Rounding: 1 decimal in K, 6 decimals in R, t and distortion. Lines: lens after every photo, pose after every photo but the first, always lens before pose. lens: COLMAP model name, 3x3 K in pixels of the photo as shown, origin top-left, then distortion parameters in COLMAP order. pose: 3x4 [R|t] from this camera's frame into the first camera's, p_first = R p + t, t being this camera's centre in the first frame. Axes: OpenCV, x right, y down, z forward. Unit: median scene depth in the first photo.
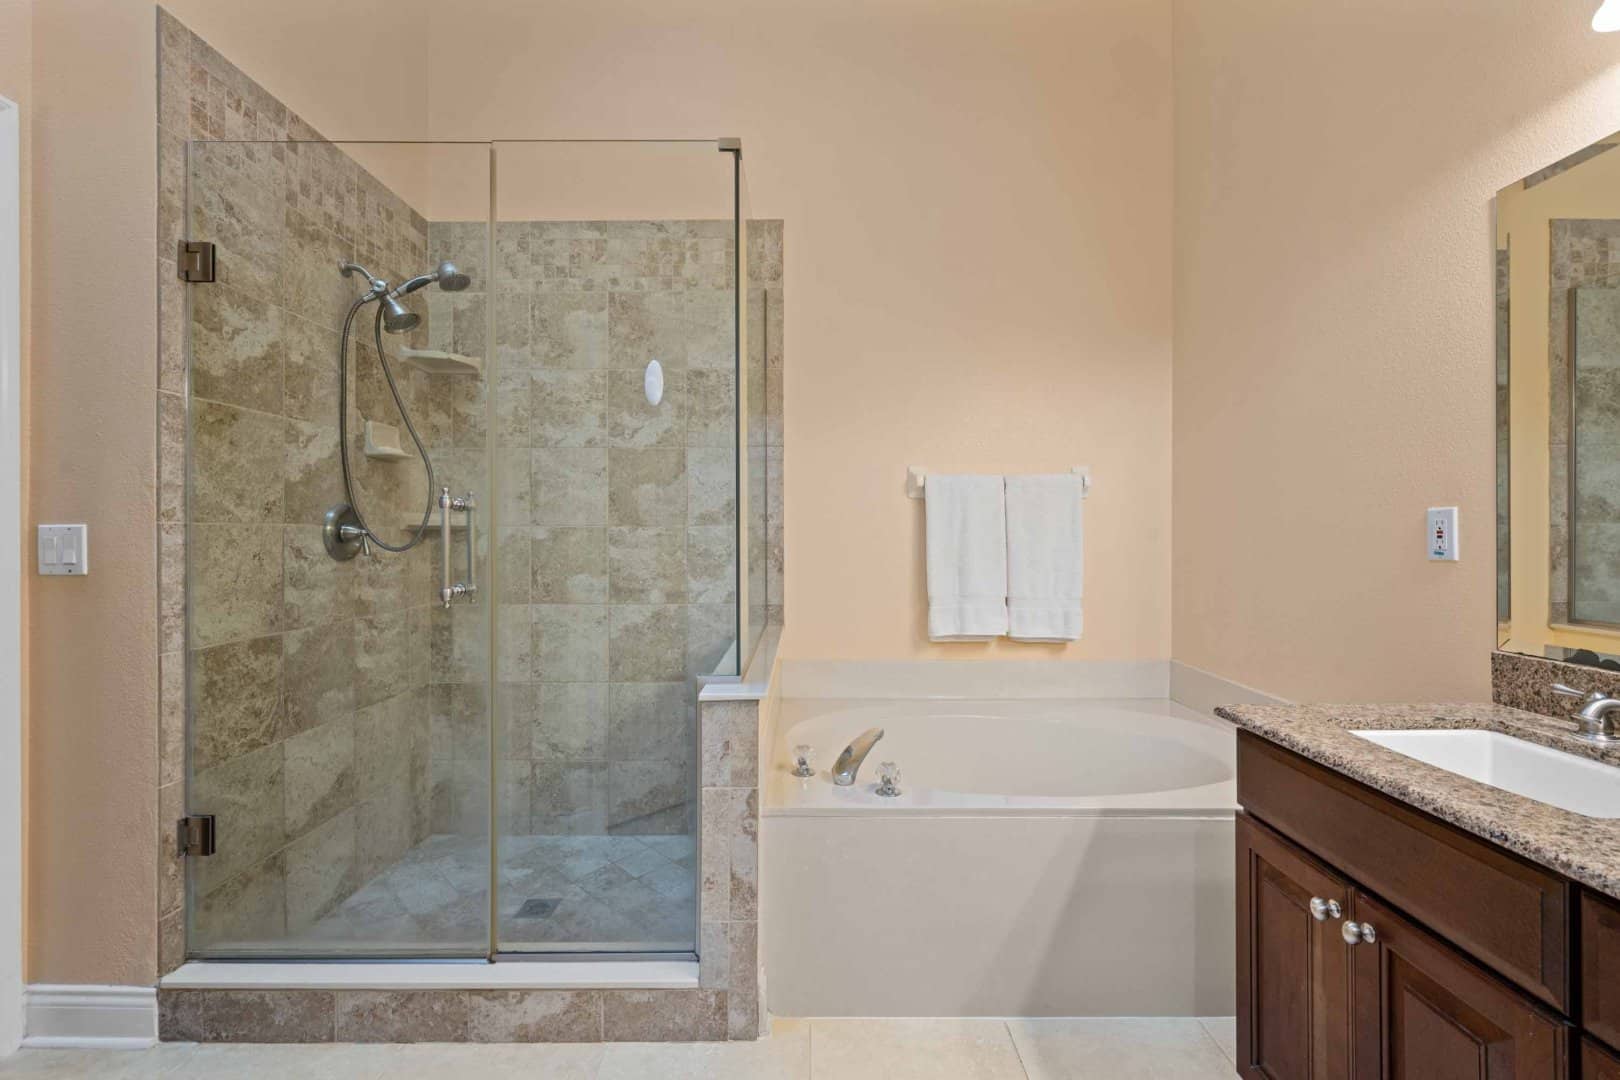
lens RADIAL K [[714.9, 0, 810.7], [0, 714.9, 526.6], [0, 0, 1]] dist [-0.000585, -0.000070]
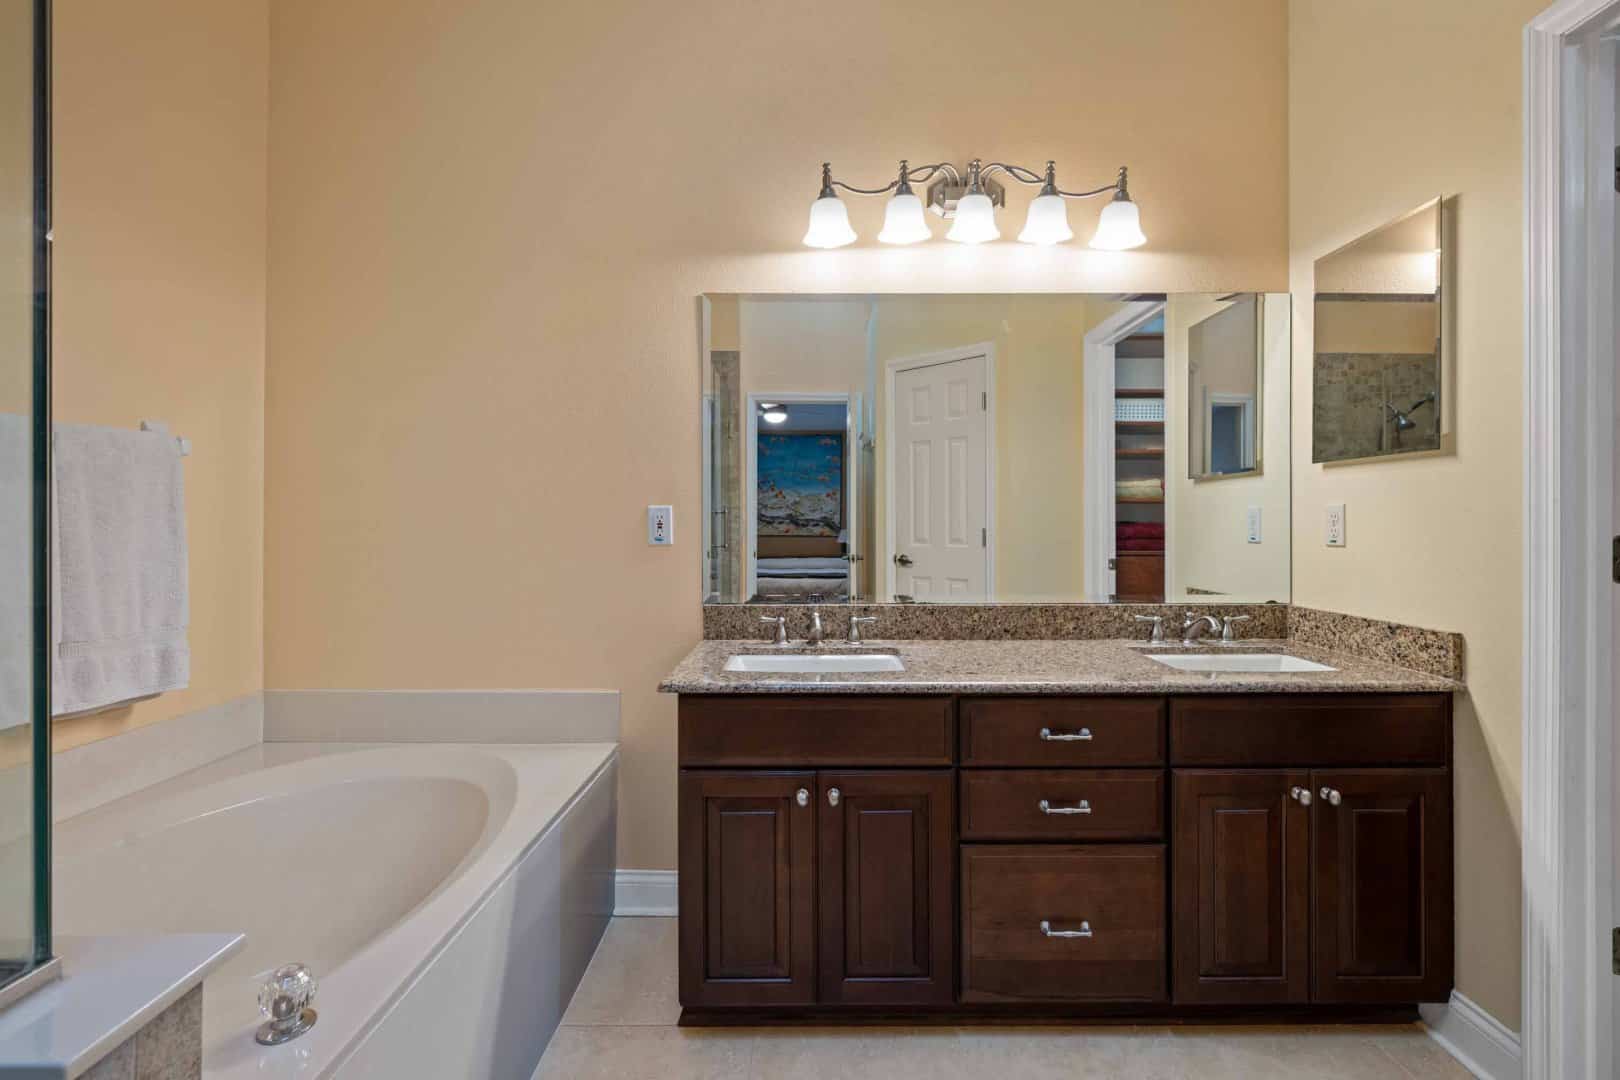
lens RADIAL K [[714.9, 0, 810.7], [0, 714.9, 526.6], [0, 0, 1]] dist [-0.000585, -0.000070]
pose [[-0.003165, -0.003045, 0.999990, -0.559304], [-0.005352, 0.999981, 0.003028, 0.007309], [-0.999981, -0.005343, -0.003181, 0.840993]]
